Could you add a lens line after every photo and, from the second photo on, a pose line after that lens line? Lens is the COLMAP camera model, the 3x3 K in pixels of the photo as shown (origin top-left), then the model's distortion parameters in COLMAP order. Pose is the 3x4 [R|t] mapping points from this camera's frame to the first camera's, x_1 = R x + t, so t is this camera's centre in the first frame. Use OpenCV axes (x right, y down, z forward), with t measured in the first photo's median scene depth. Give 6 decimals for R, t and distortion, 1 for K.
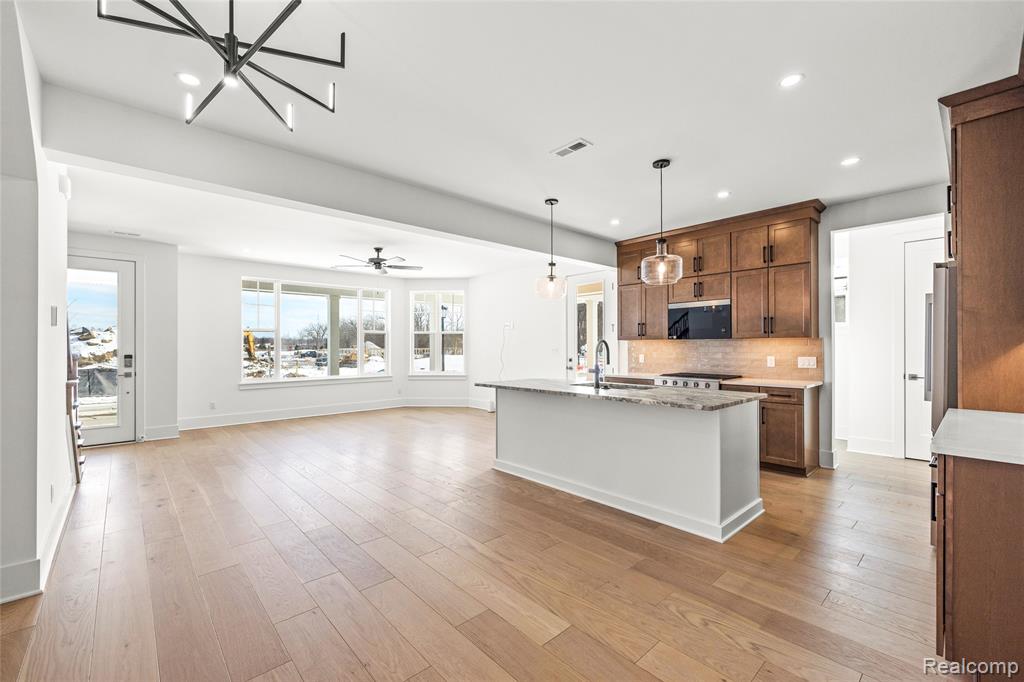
lens RADIAL K [[429.8, 0, 511.2], [0, 429.8, 345.4], [0, 0, 1]] dist [-0.000617, -0.000057]
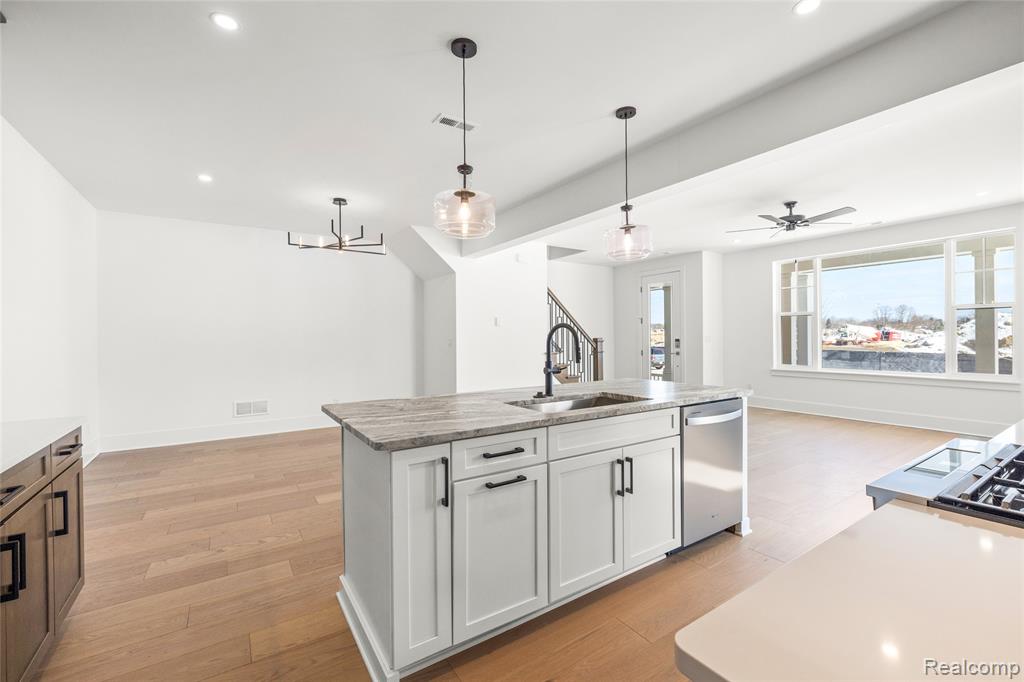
lens RADIAL K [[440.3, 0, 516.8], [0, 440.3, 336.9], [0, 0, 1]] dist [-0.000262, -0.000165]
pose [[-0.151444, 0.006806, -0.988442, 0.691979], [0.012282, 0.999912, 0.005004, 0.002431], [0.988390, -0.011383, -0.151514, 0.821675]]
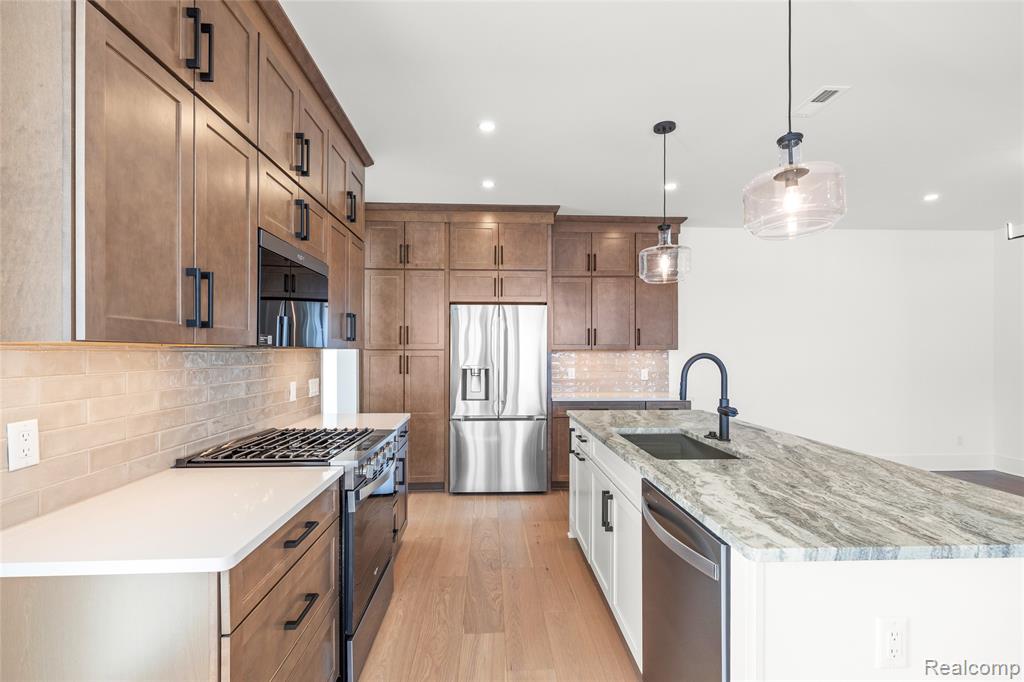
lens RADIAL K [[458.3, 0, 509.0], [0, 458.3, 349.7], [0, 0, 1]] dist [-0.000122, -0.000727]
pose [[-0.767737, 0.003618, 0.640755, 0.026789], [-0.002506, 0.999959, -0.008649, -0.010704], [-0.640760, -0.008246, -0.767697, 1.268668]]
